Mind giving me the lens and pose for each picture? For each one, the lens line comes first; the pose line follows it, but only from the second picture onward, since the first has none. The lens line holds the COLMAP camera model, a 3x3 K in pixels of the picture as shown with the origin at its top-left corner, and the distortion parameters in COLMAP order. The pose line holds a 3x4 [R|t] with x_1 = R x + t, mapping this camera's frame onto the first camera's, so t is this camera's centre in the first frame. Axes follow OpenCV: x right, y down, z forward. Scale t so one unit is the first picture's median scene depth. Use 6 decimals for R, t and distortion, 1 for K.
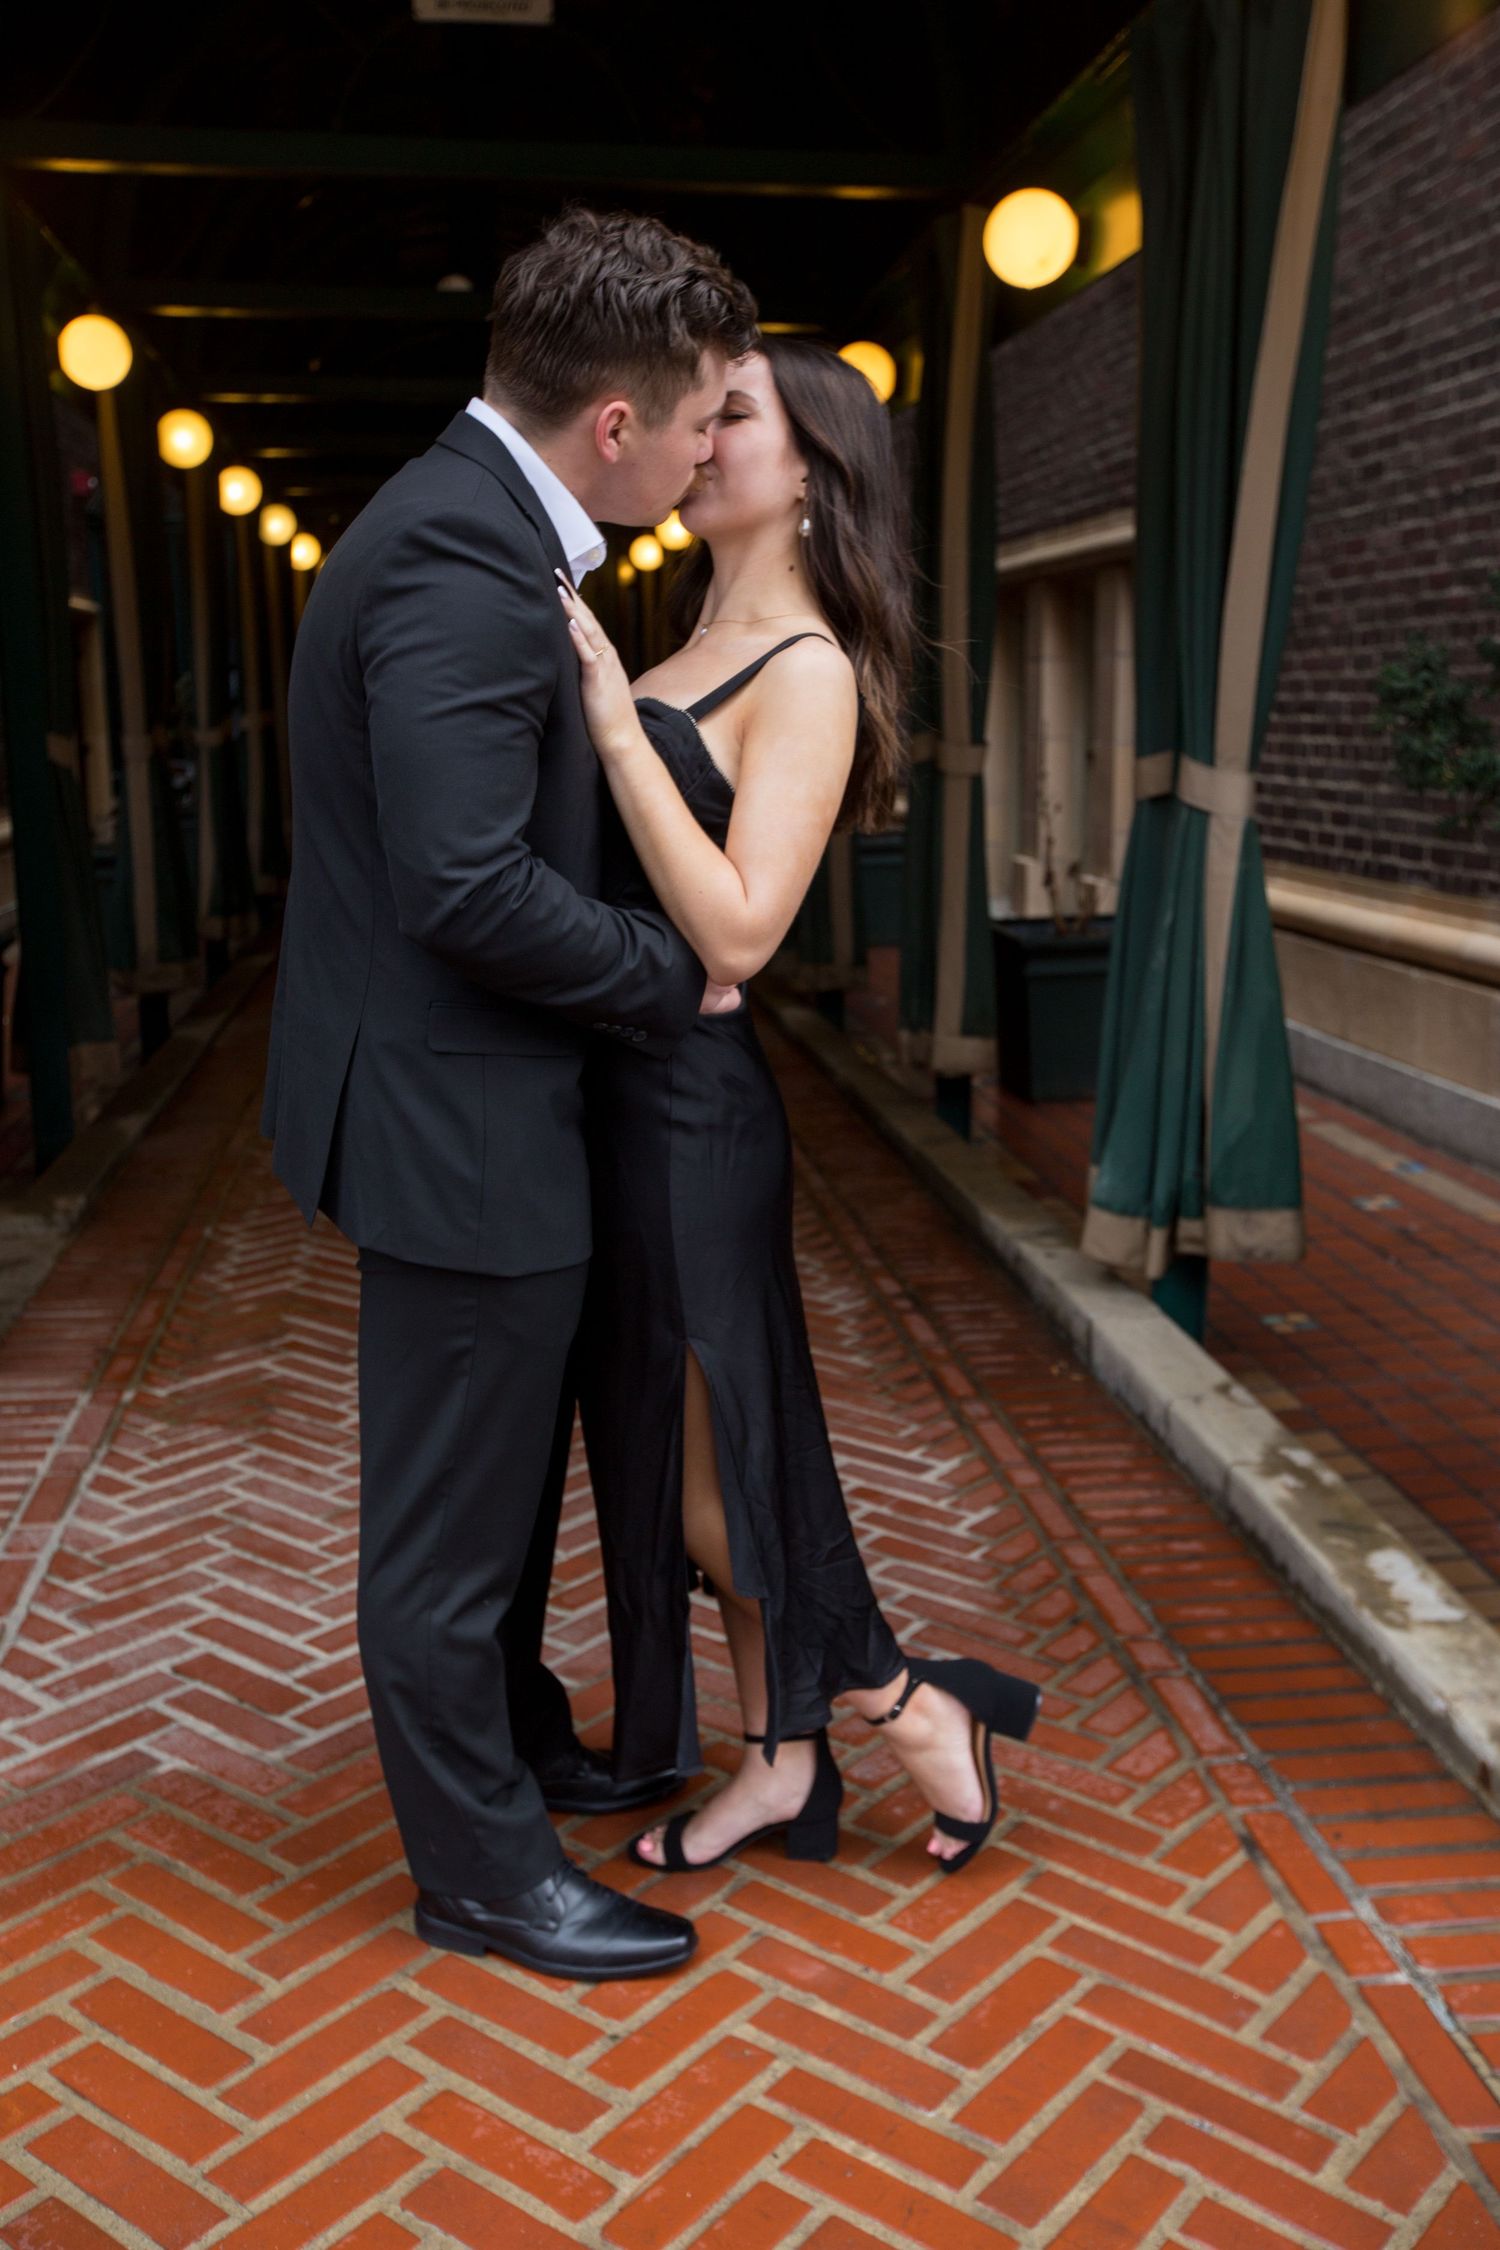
lens RADIAL K [[2141.0, 0, 750.0], [0, 2141.0, 1125.0], [0, 0, 1]] dist [0.013463, 0.029296]
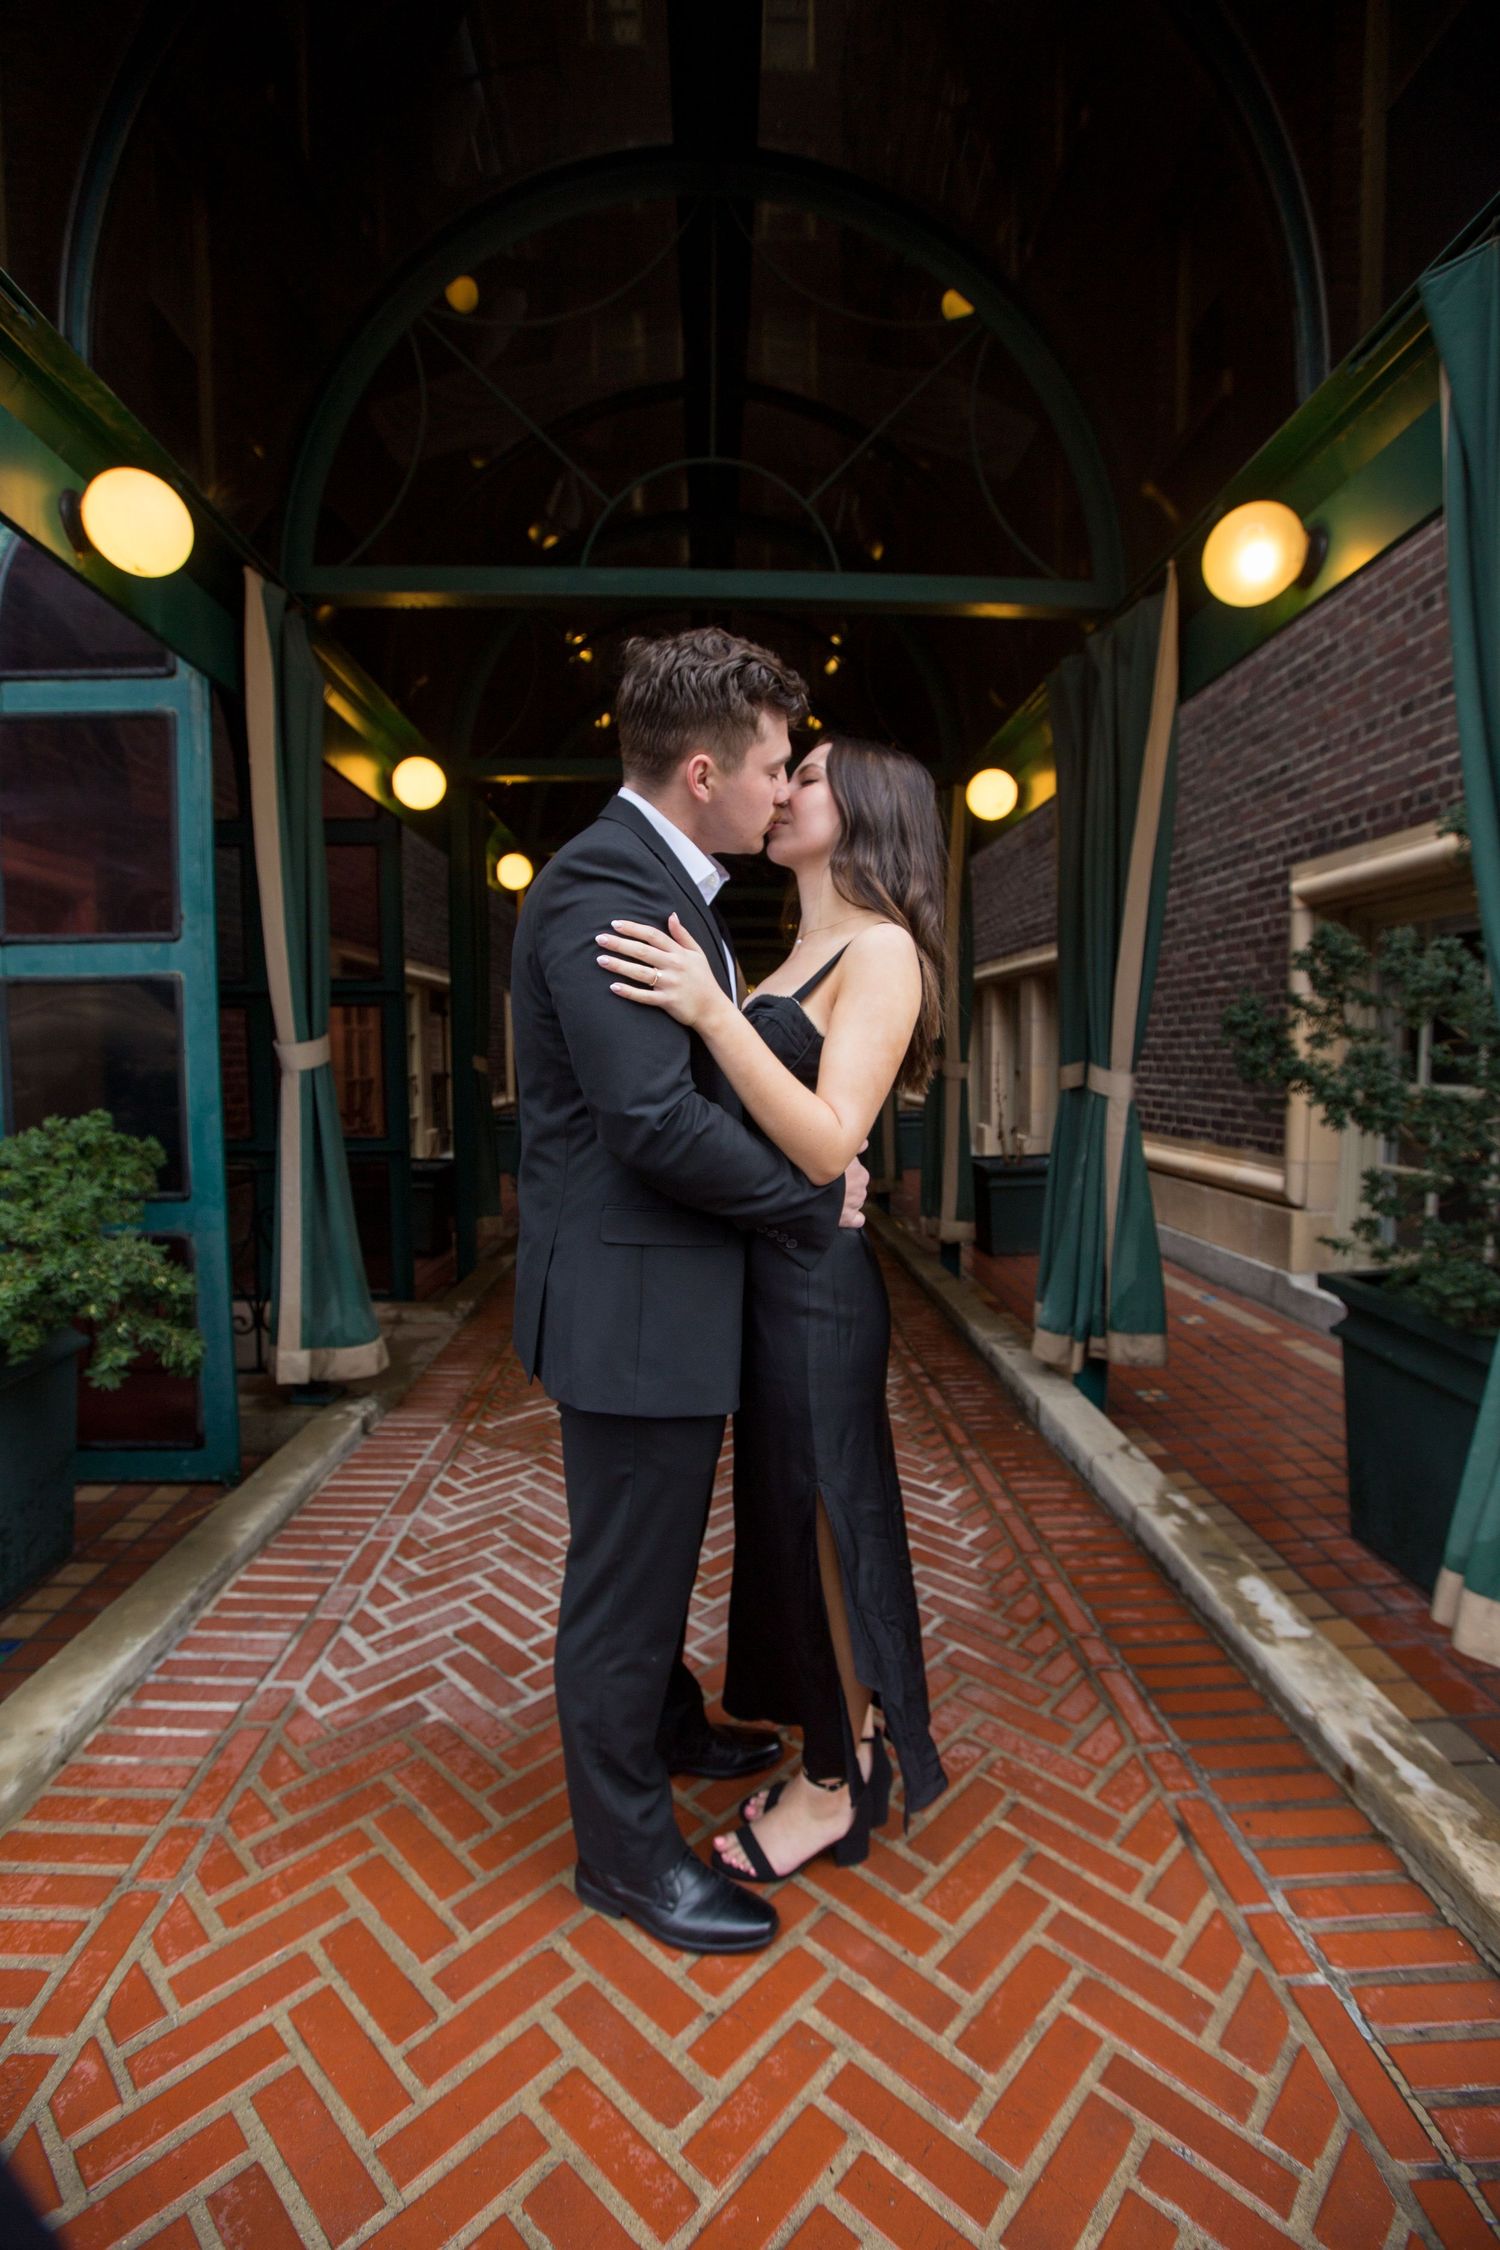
lens RADIAL K [[1023.0, 0, 750.0], [0, 1023.0, 1125.0], [0, 0, 1]] dist [-0.040306, 0.012913]
pose [[0.995811, 0.009339, -0.090954, 0.007462], [-0.020393, 0.992398, -0.121371, -0.026344], [0.089129, 0.122718, 0.988431, 0.236249]]
